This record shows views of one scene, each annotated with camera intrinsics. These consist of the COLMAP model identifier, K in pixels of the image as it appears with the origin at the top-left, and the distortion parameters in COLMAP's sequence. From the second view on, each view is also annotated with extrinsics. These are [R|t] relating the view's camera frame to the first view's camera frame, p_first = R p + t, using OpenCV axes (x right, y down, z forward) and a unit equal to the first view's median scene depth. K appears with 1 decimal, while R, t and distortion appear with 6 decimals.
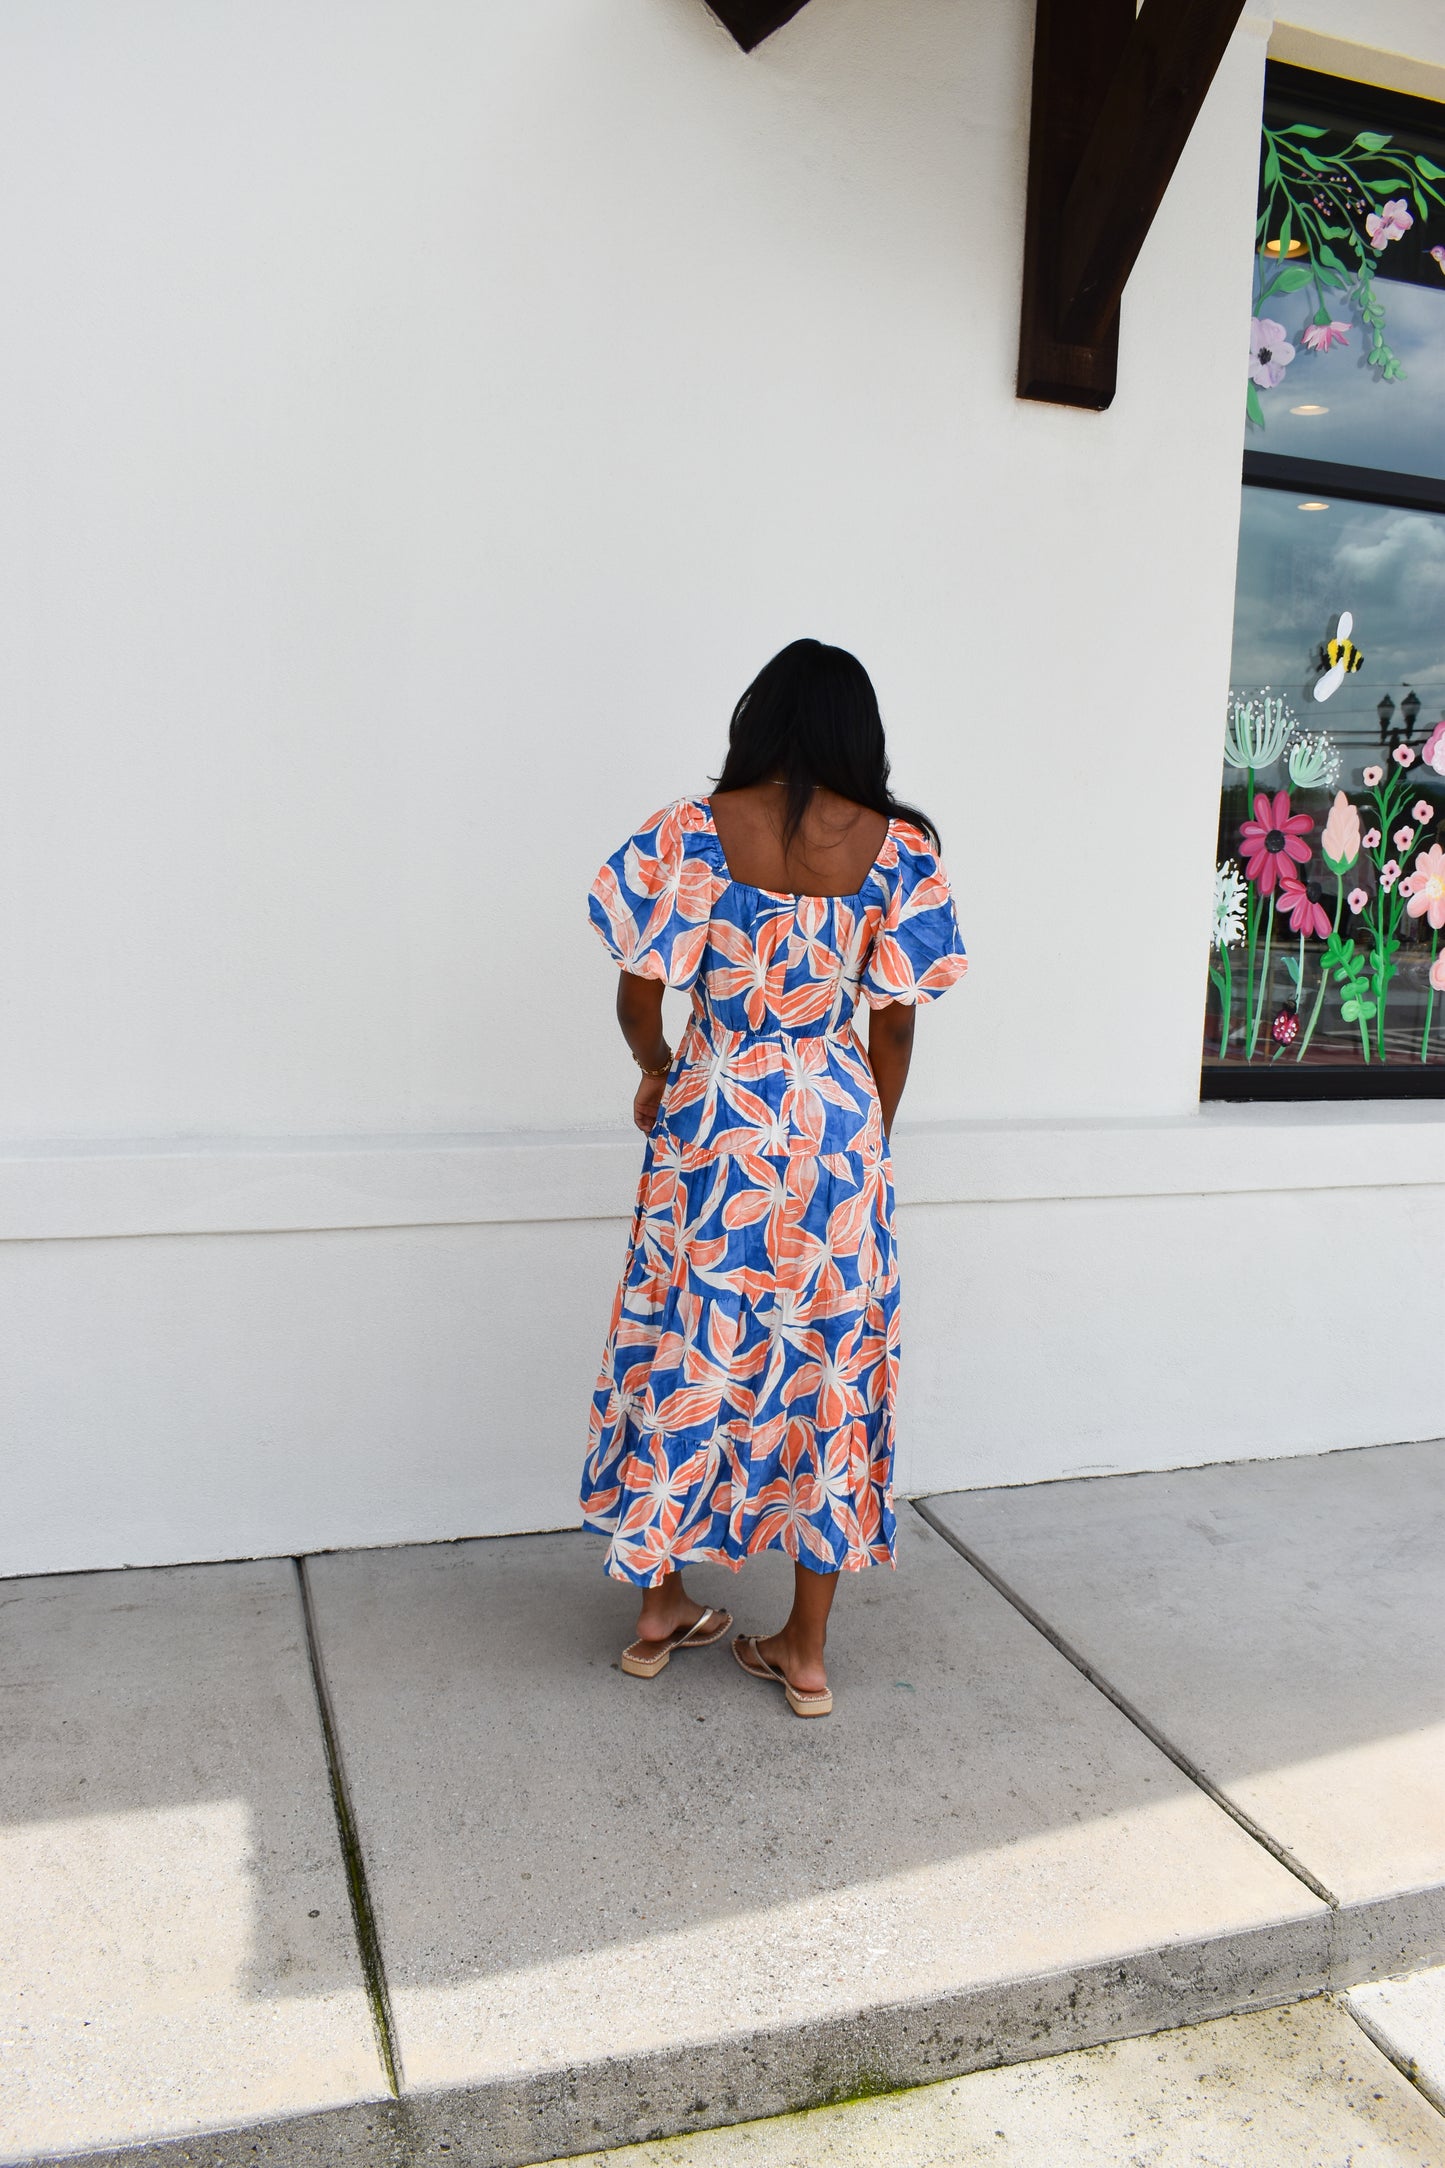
lens RADIAL K [[1694.5, 0, 730.6], [0, 1694.5, 1094.4], [0, 0, 1]] dist [-0.099896, 0.019586]
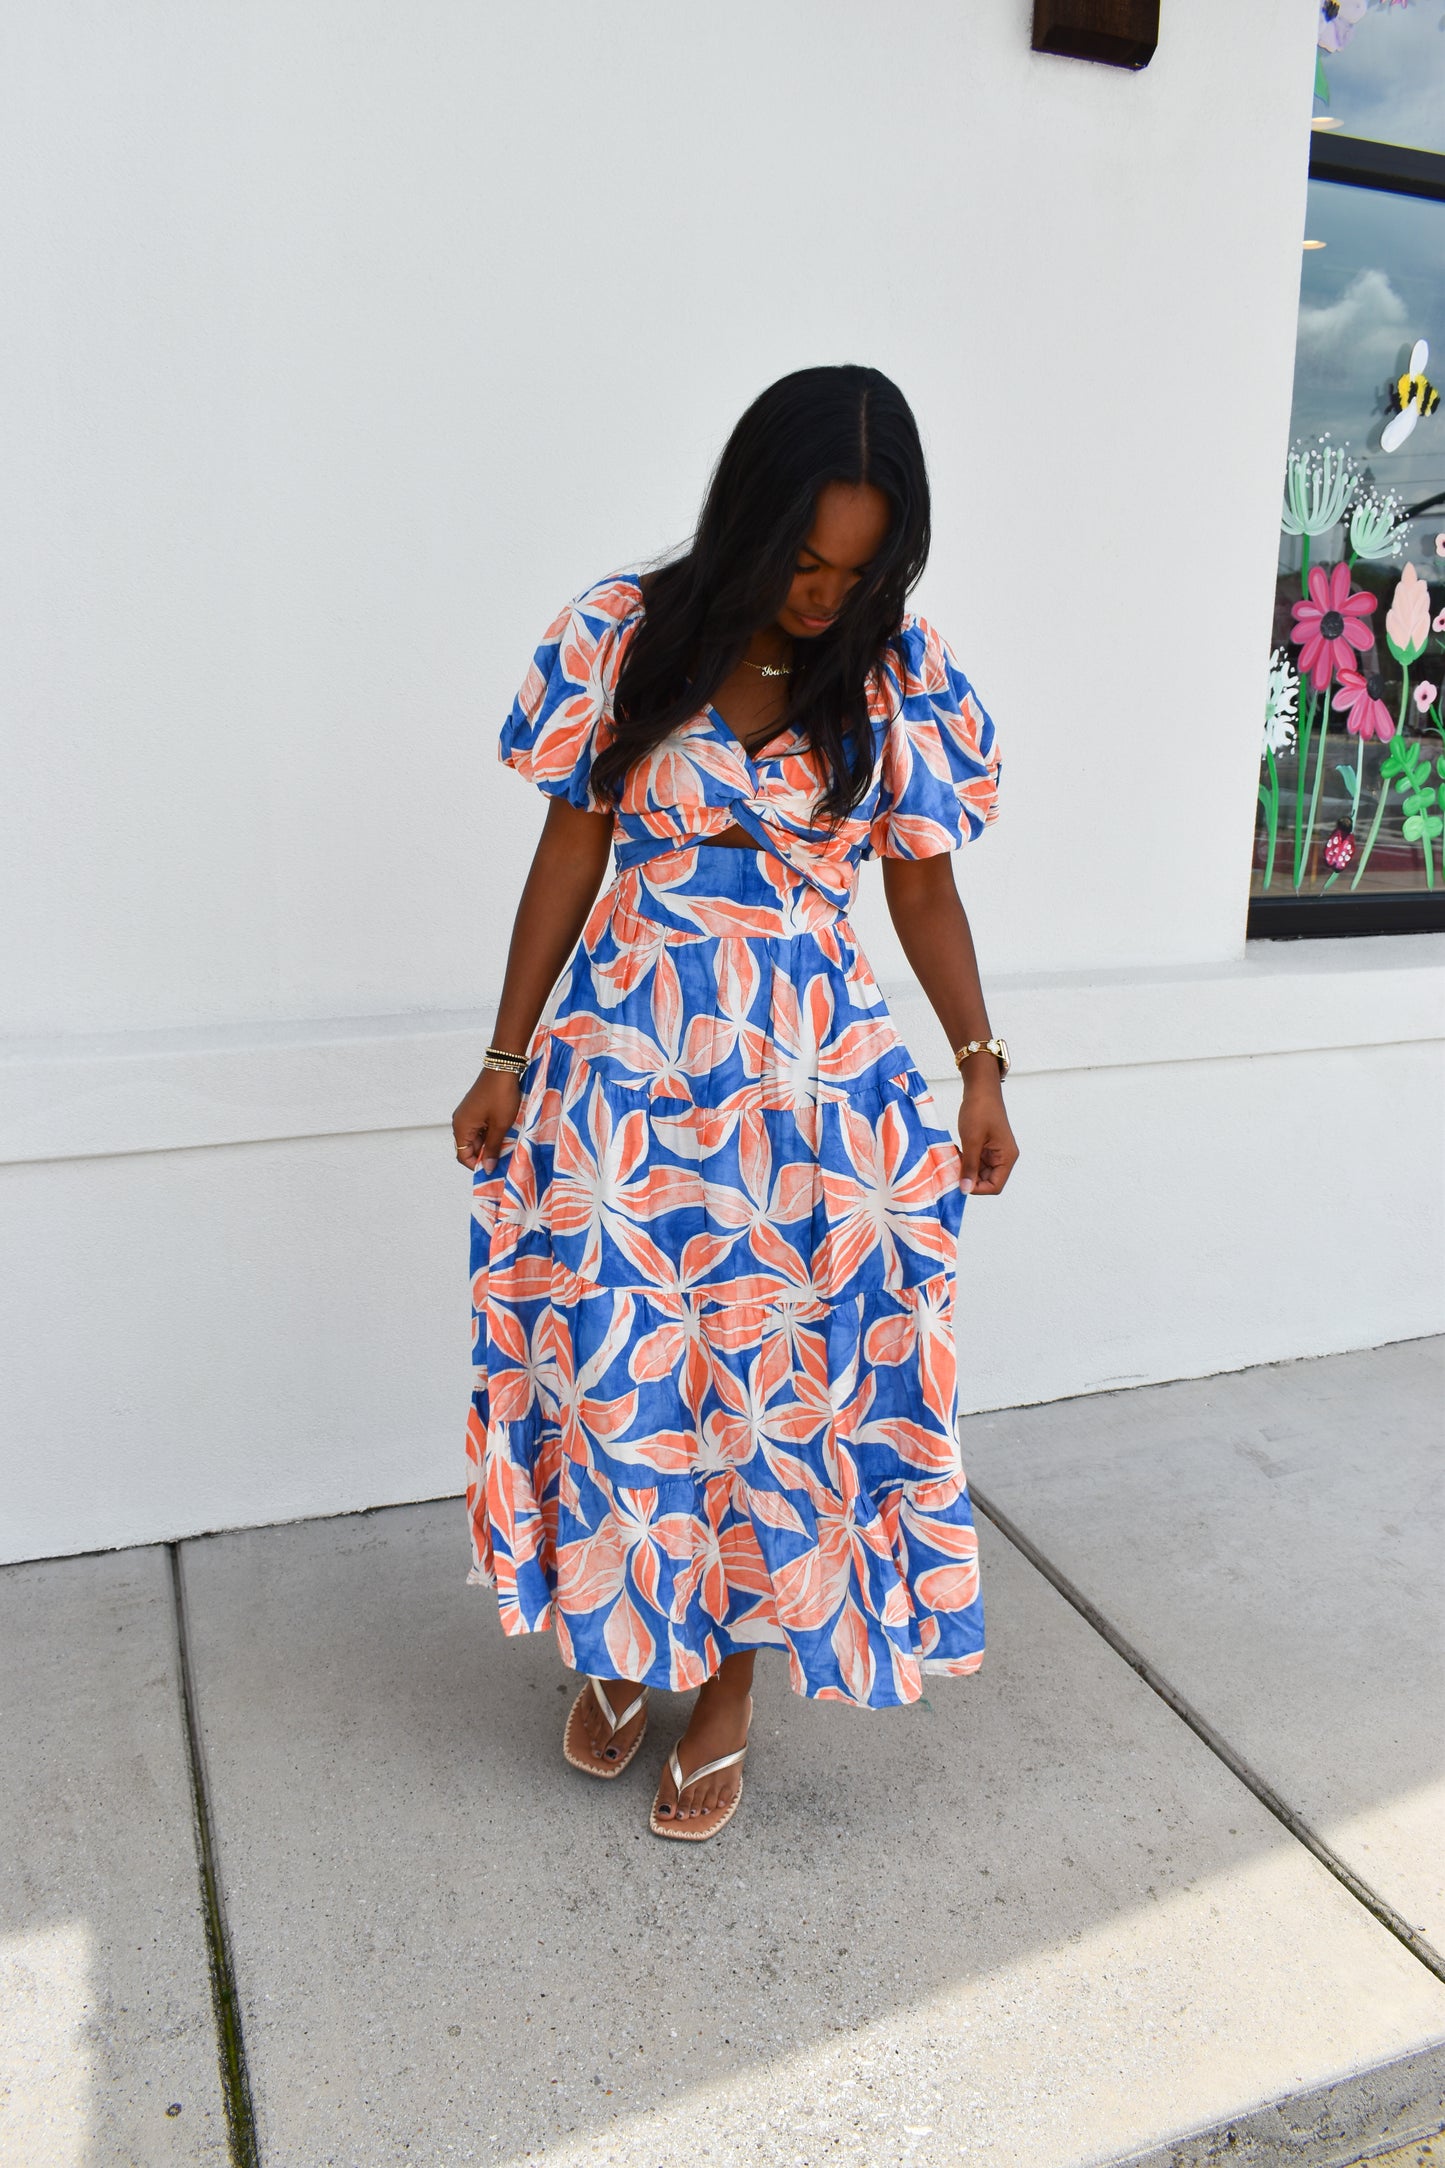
lens RADIAL K [[1694.5, 0, 728.4], [0, 1694.5, 1091.6], [0, 0, 1]] dist [-0.099896, 0.019586]
pose [[0.999160, -0.027064, 0.030759, -0.005887], [0.023213, 0.992585, 0.119312, -0.034884], [-0.033760, -0.118498, 0.992380, 0.215710]]
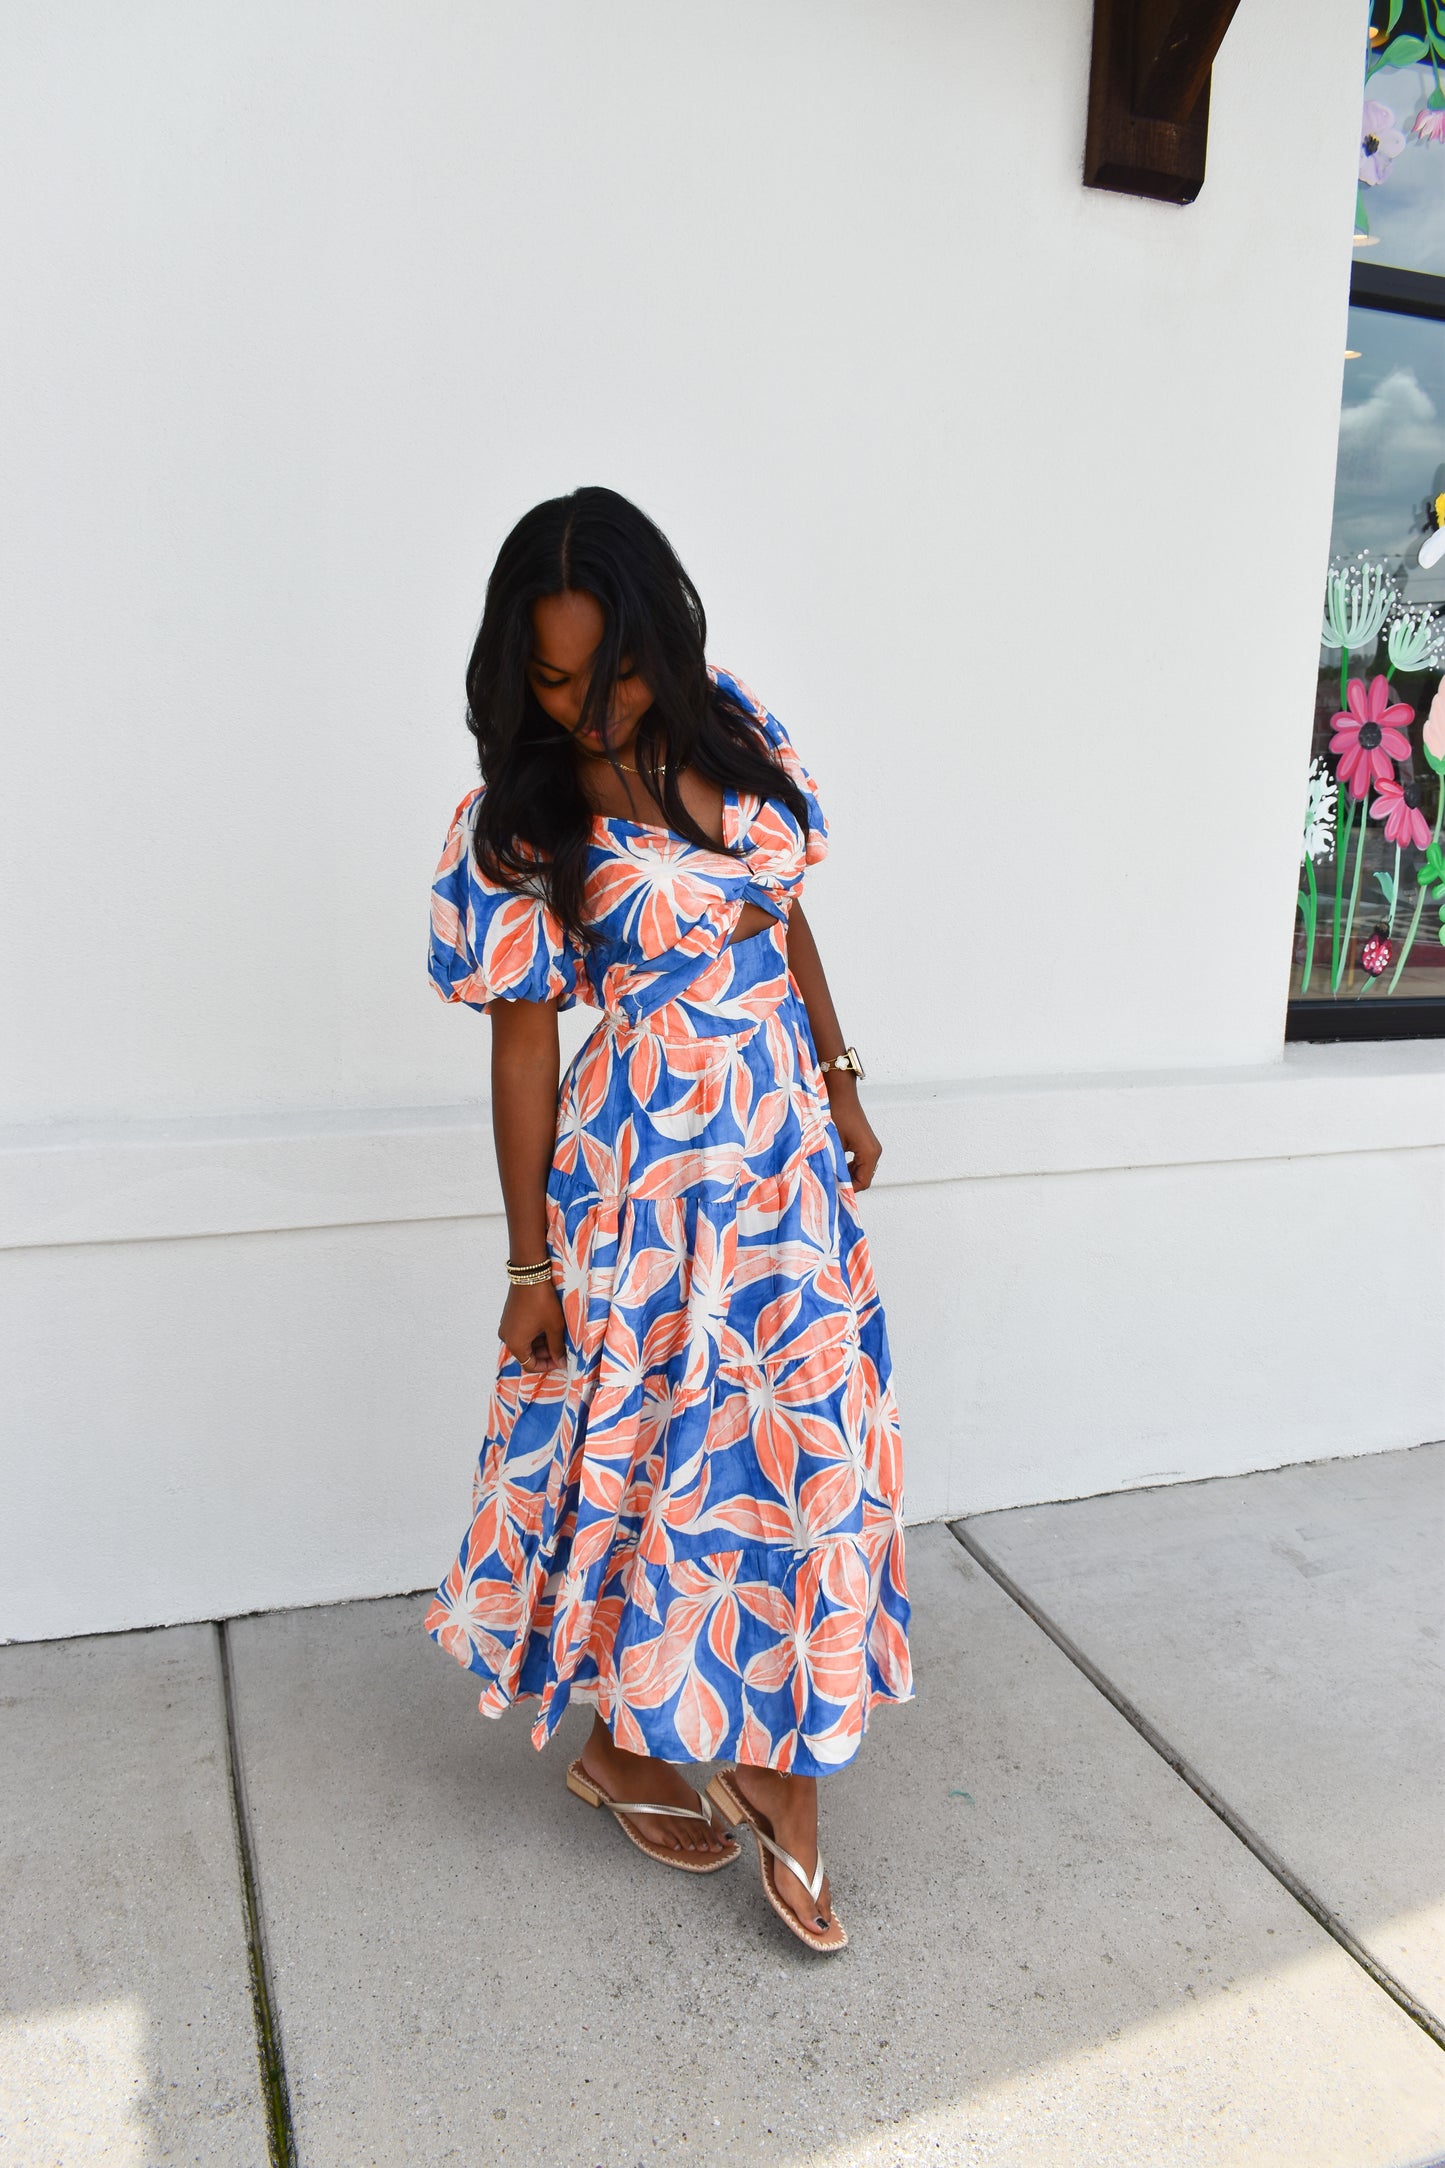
lens RADIAL K [[1694.5, 0, 728.8], [0, 1694.5, 1092.2], [0, 0, 1]] dist [-0.099896, 0.019586]
pose [[0.999840, -0.009223, 0.015327, -0.017164], [0.008115, 0.997454, 0.070850, -0.043248], [-0.015942, -0.070714, 0.997369, 0.198285]]
